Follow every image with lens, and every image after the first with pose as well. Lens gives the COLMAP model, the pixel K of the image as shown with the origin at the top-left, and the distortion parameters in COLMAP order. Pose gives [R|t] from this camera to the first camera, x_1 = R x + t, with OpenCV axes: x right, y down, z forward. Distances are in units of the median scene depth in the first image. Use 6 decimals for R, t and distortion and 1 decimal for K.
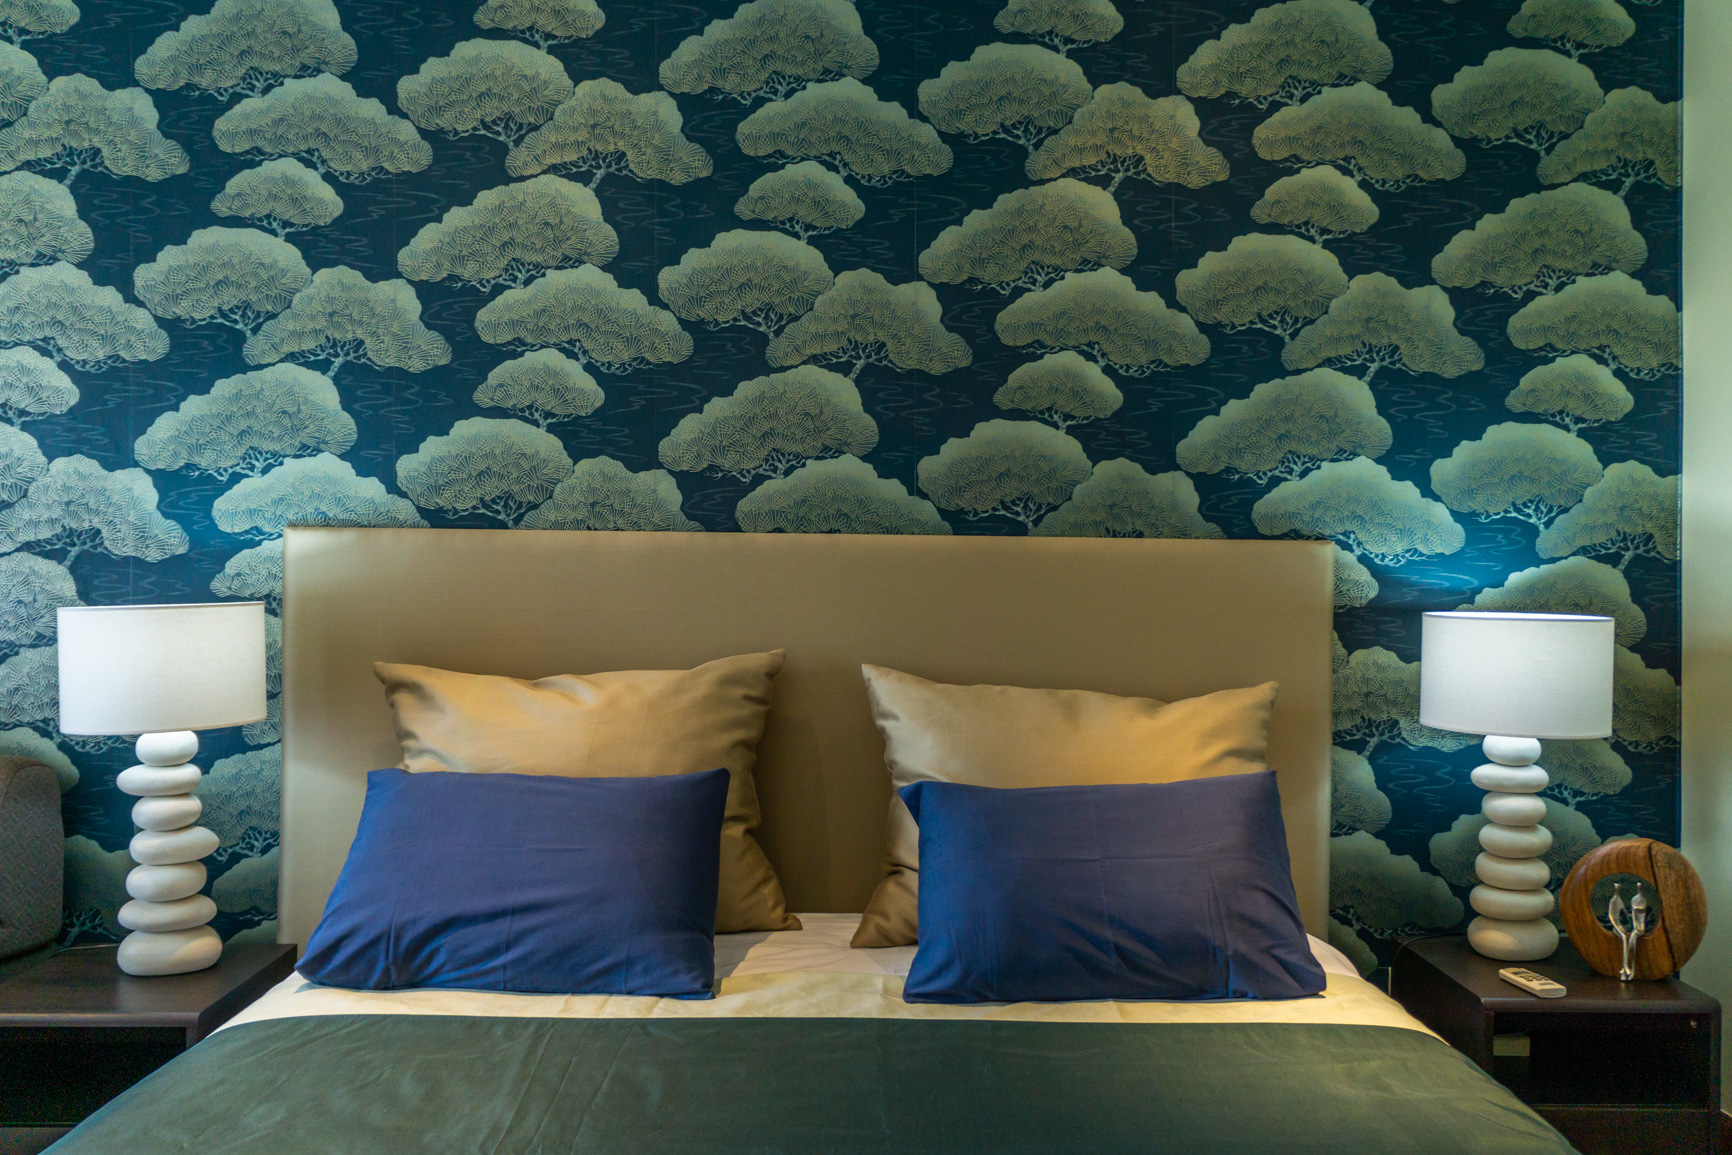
lens RADIAL K [[1340.2, 0, 869.5], [0, 1340.2, 586.9], [0, 0, 1]] dist [-0.010495, 0.008043]
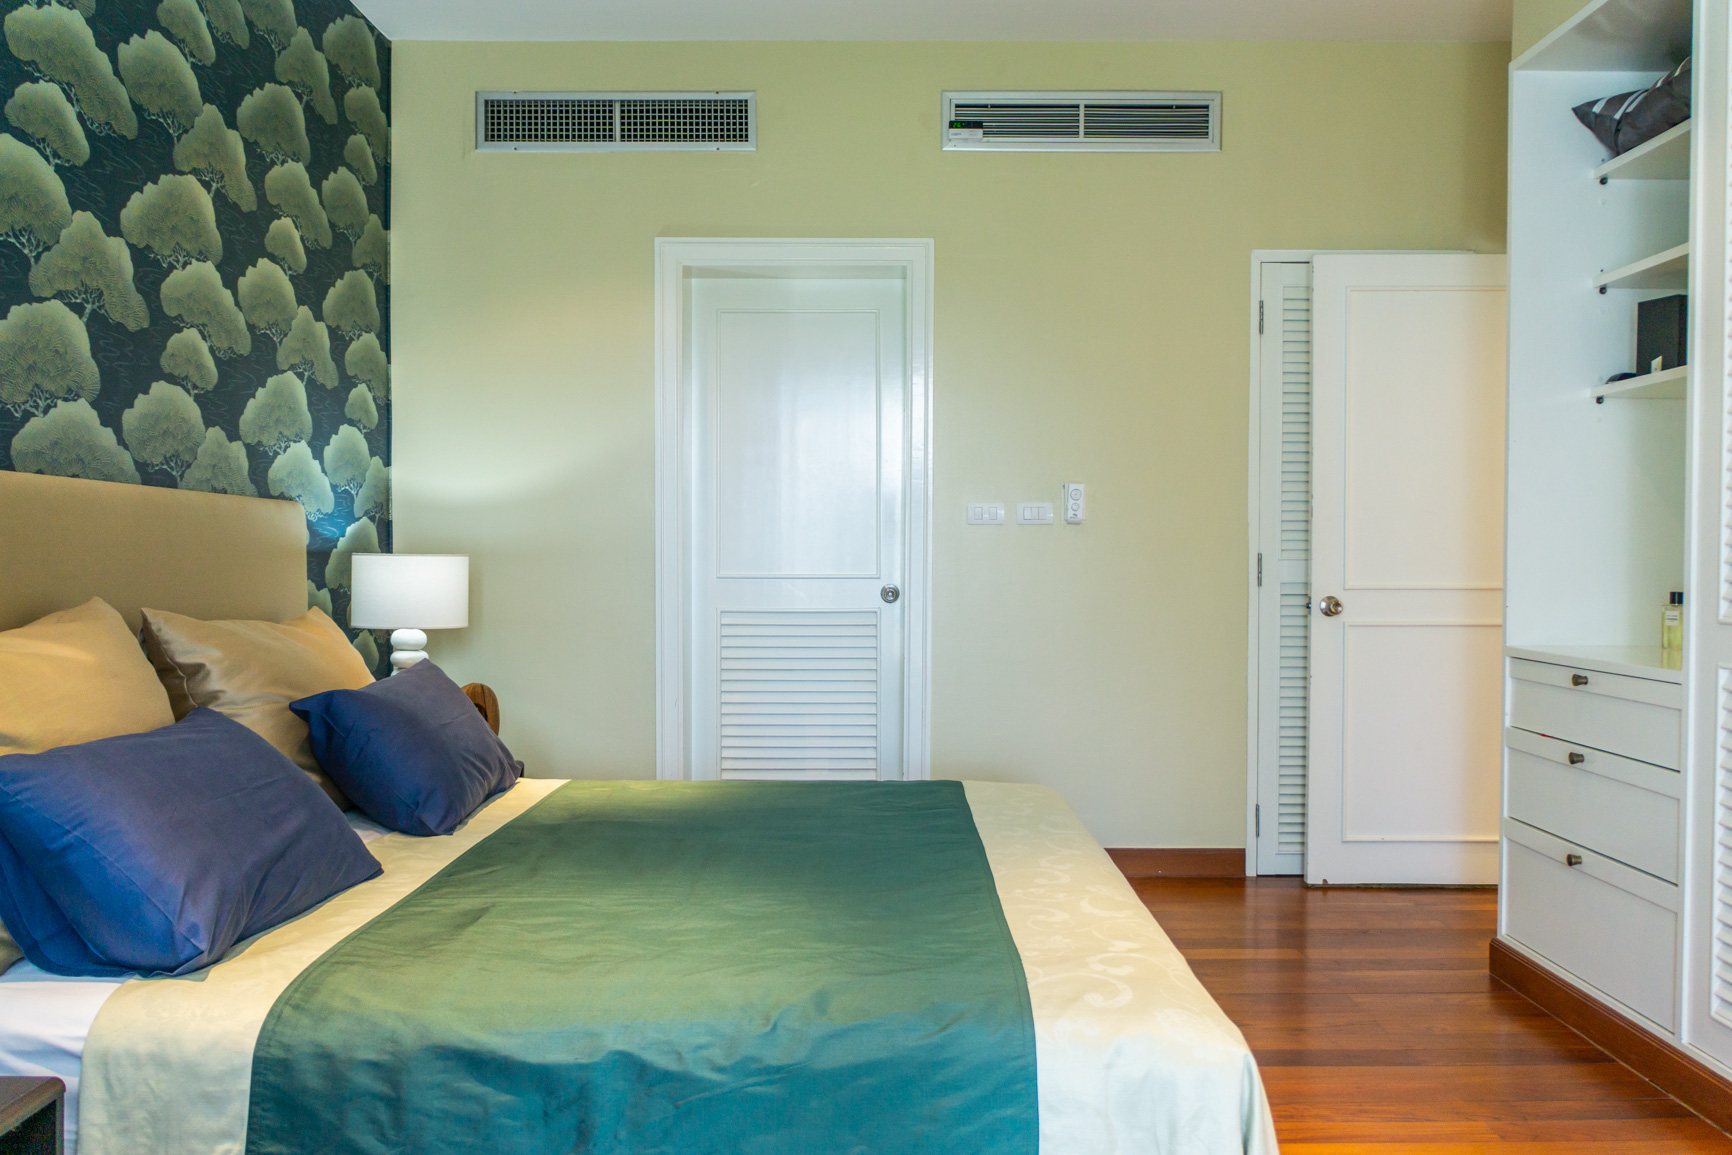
lens RADIAL K [[1340.2, 0, 859.8], [0, 1340.2, 578.4], [0, 0, 1]] dist [-0.010495, 0.008043]
pose [[0.027172, -0.026374, 0.999283, -0.982319], [0.004005, 0.999647, 0.026275, 0.009504], [-0.999623, 0.003288, 0.027268, 0.404753]]
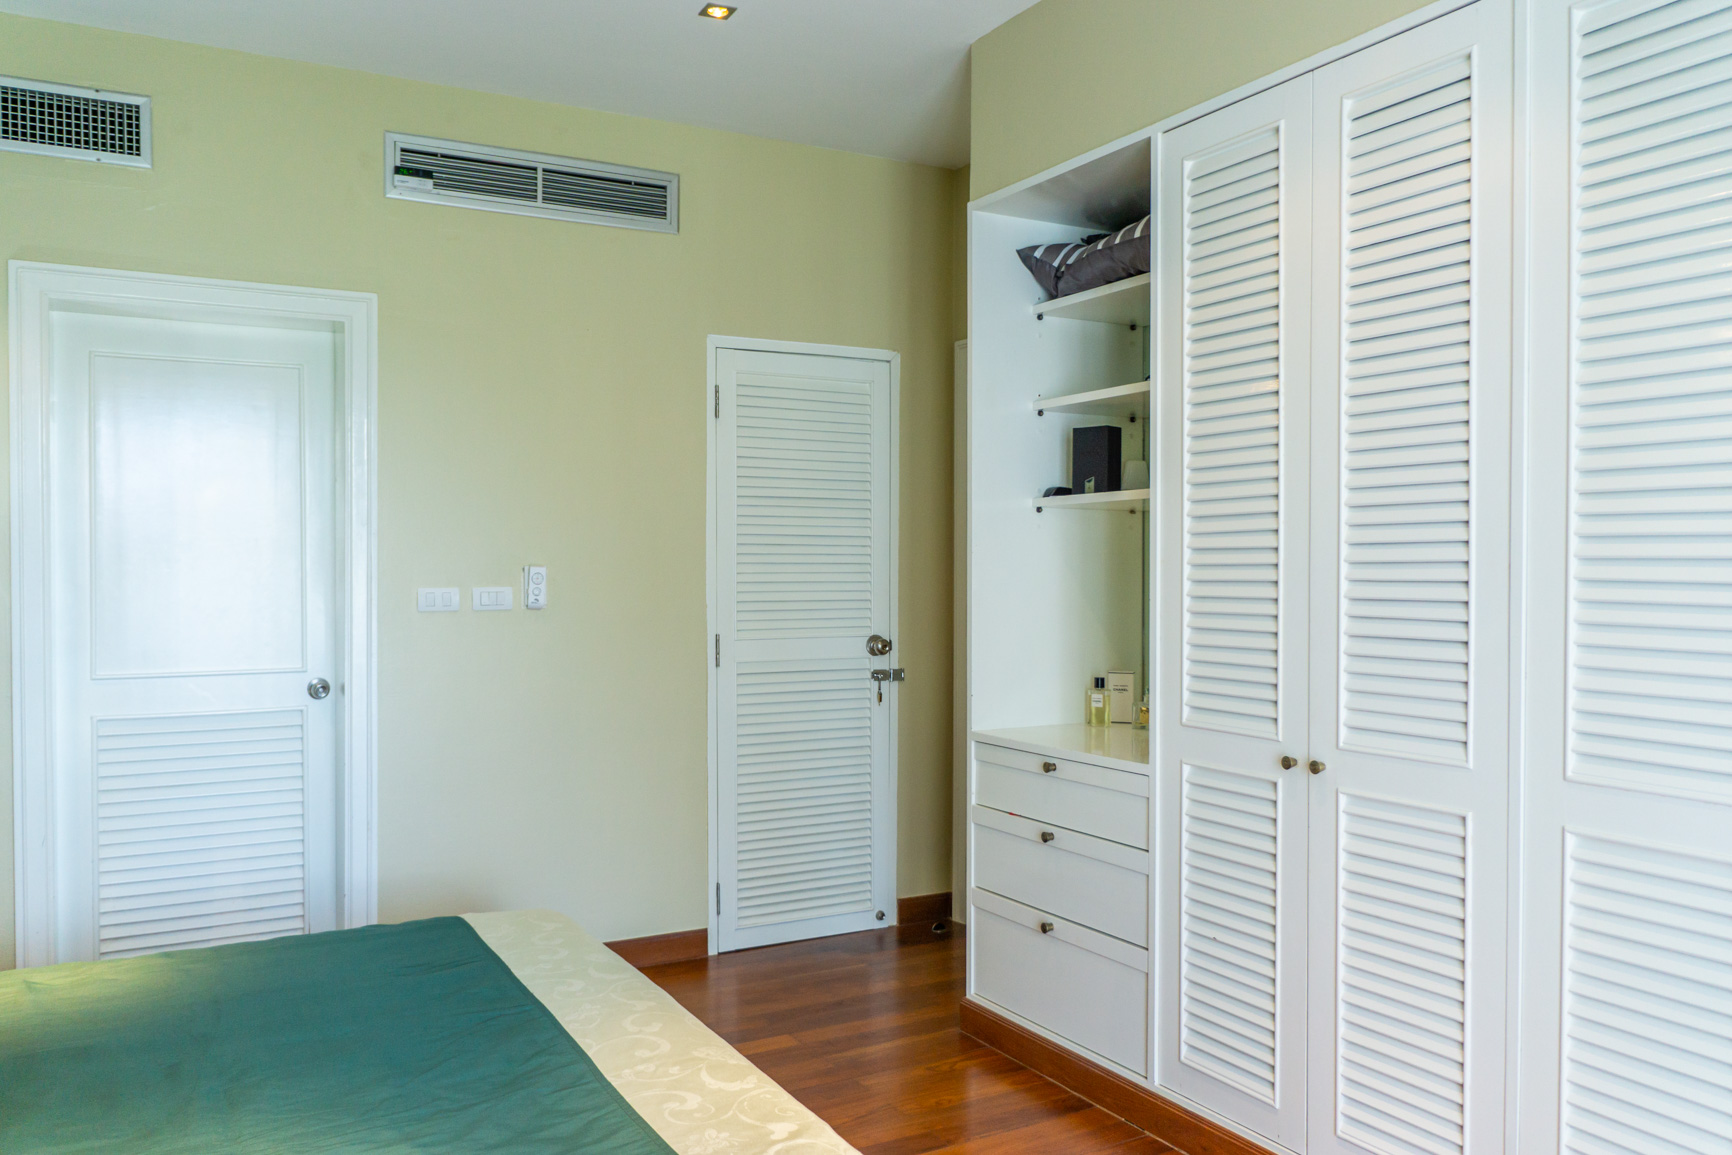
lens RADIAL K [[1340.2, 0, 862.4], [0, 1340.2, 584.4], [0, 0, 1]] dist [-0.010495, 0.008043]
pose [[-0.463789, -0.015196, 0.885815, -0.883510], [0.005303, 0.999787, 0.019928, -0.069087], [-0.885930, 0.013940, -0.463610, 0.565682]]
